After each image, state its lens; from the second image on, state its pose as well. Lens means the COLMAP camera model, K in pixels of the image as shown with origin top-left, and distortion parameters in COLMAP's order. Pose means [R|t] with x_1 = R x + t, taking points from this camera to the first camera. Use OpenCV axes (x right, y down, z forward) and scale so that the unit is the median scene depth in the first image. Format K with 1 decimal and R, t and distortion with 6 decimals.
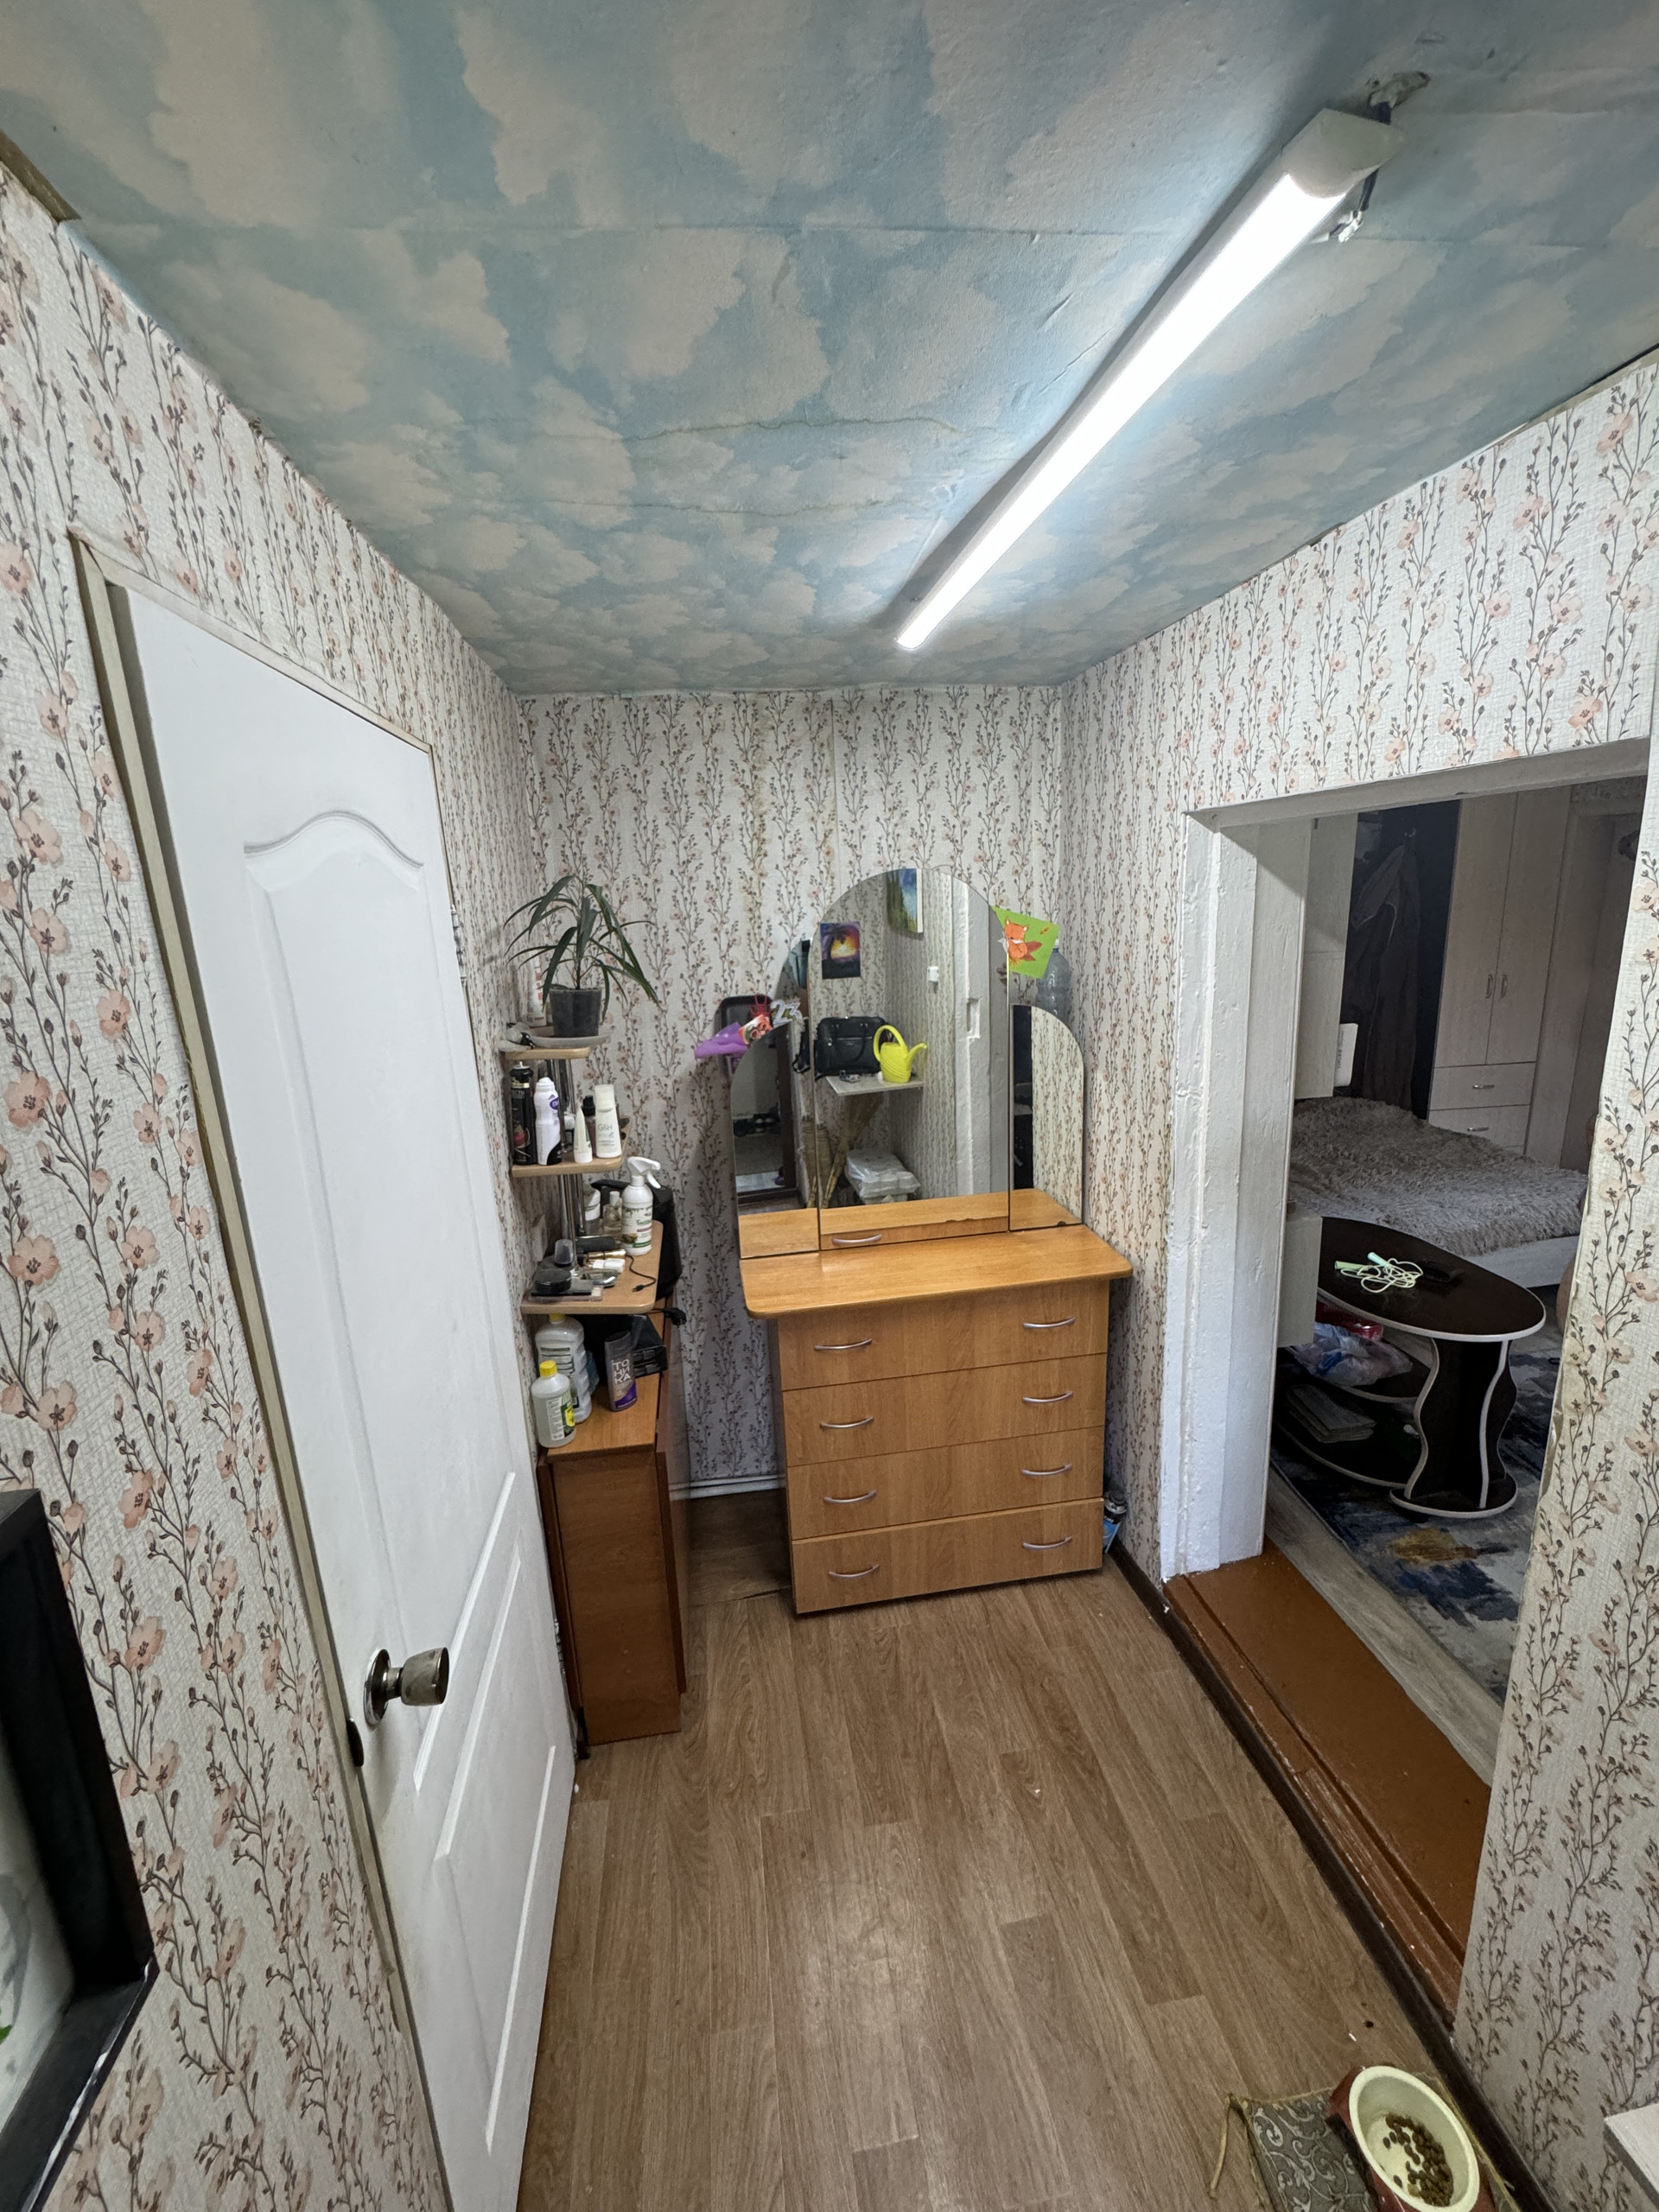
lens RADIAL K [[885.1, 0, 825.7], [0, 885.1, 1105.5], [0, 0, 1]] dist [-0.001889, -0.000549]
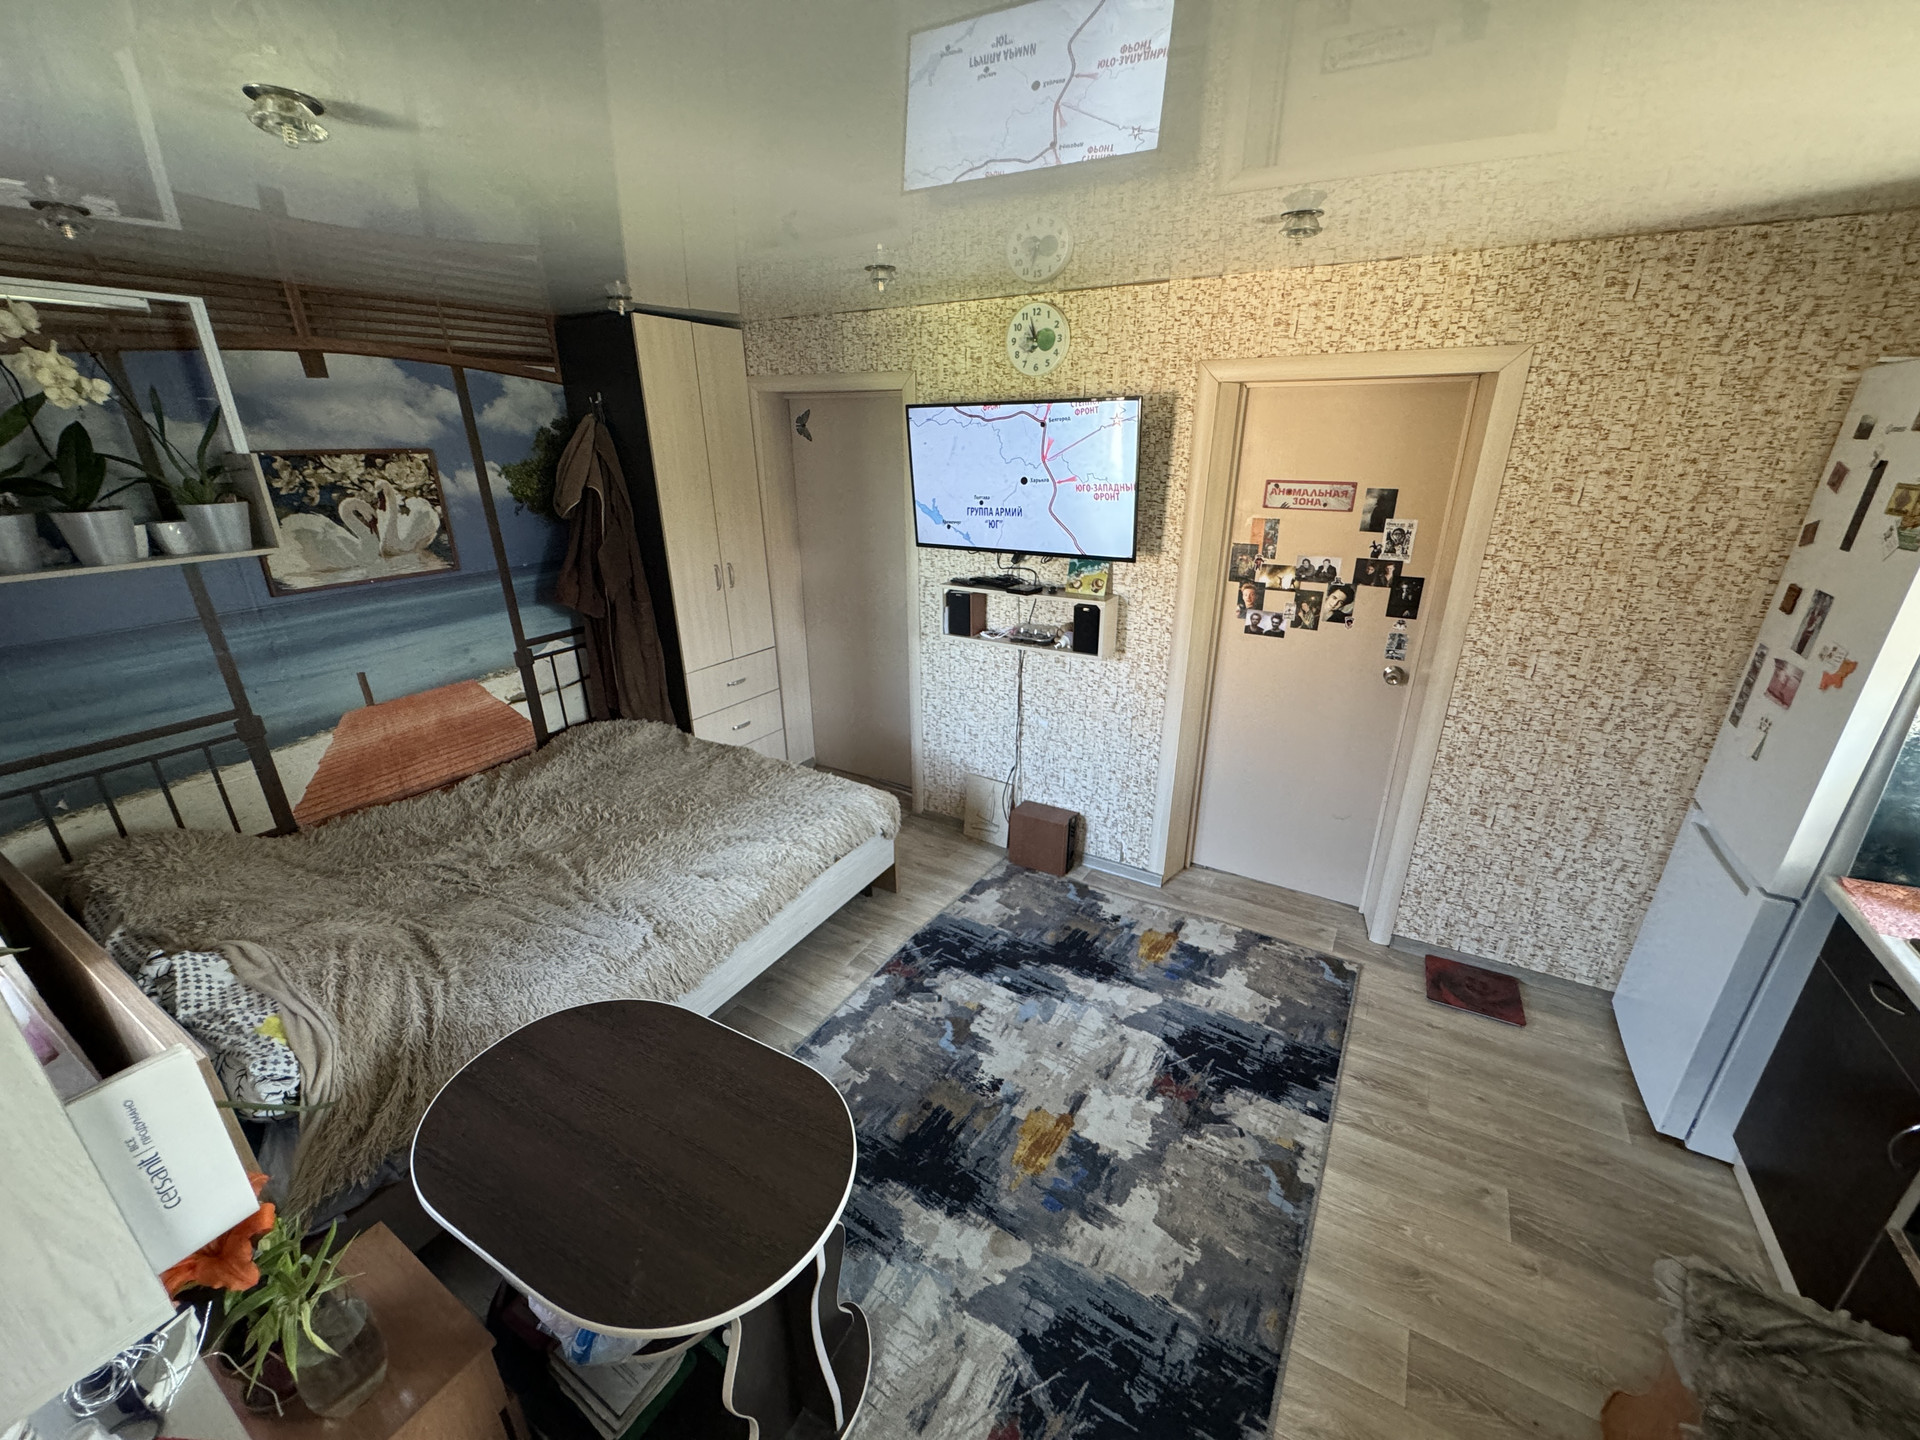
lens RADIAL K [[768.2, 0, 960.7], [0, 768.2, 723.8], [0, 0, 1]] dist [-0.001889, -0.000549]
pose [[0.611967, -0.239834, 0.753642, 0.262868], [0.165590, 0.970646, 0.174431, -0.083461], [-0.773354, 0.018049, 0.633718, 0.296307]]
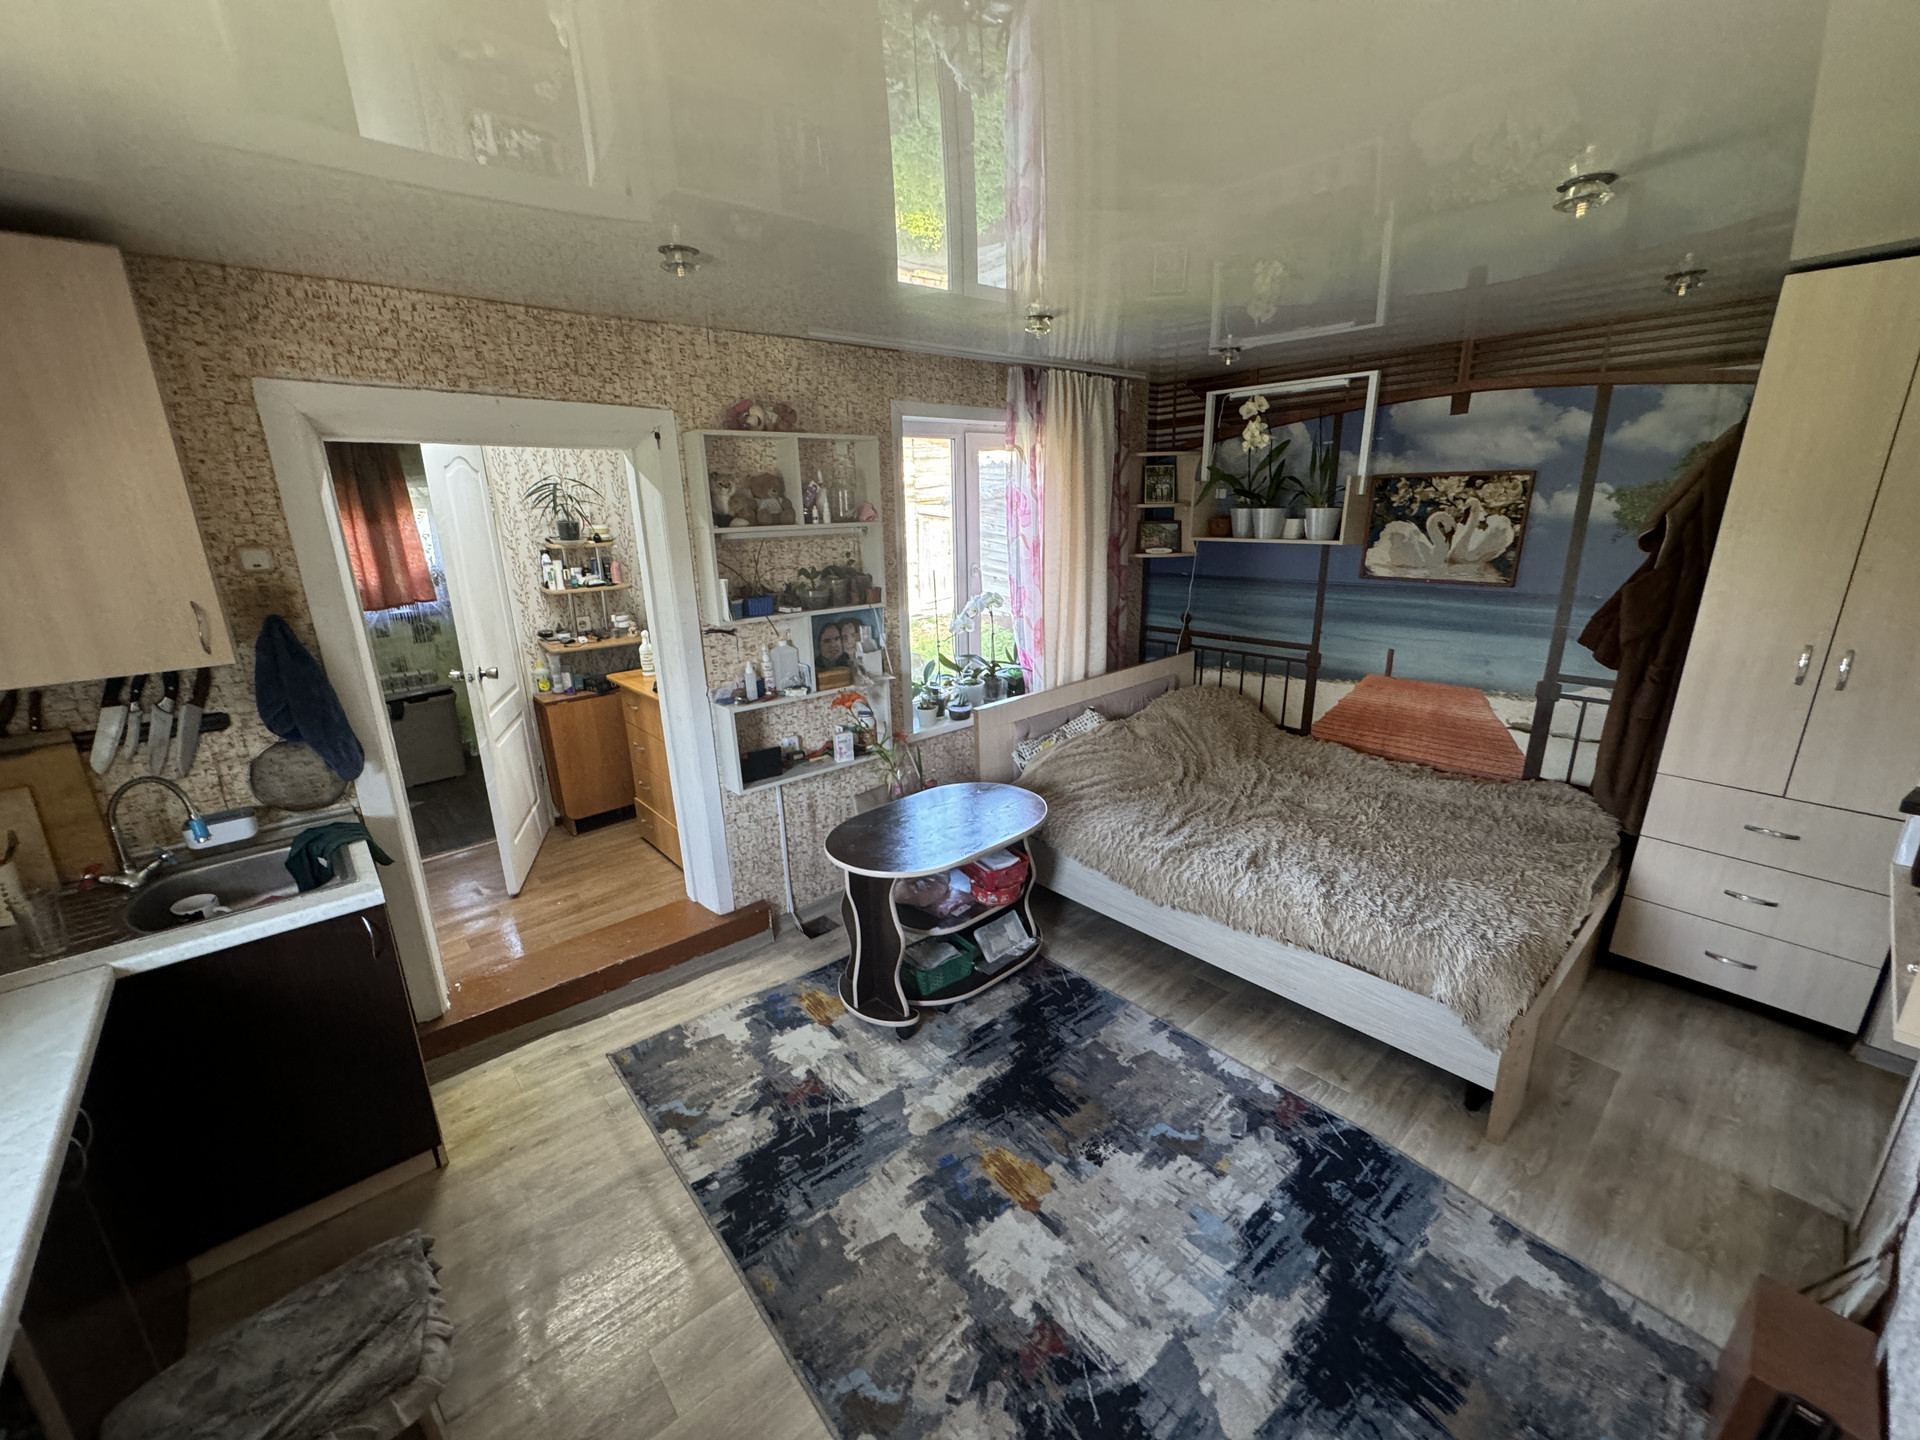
lens RADIAL K [[768.2, 0, 956.8], [0, 768.2, 725.1], [0, 0, 1]] dist [-0.001889, -0.000549]
pose [[0.555558, 0.268840, -0.786817, 0.761025], [-0.201396, 0.961617, 0.186364, -0.078525], [0.806719, 0.054926, 0.588378, 0.259467]]
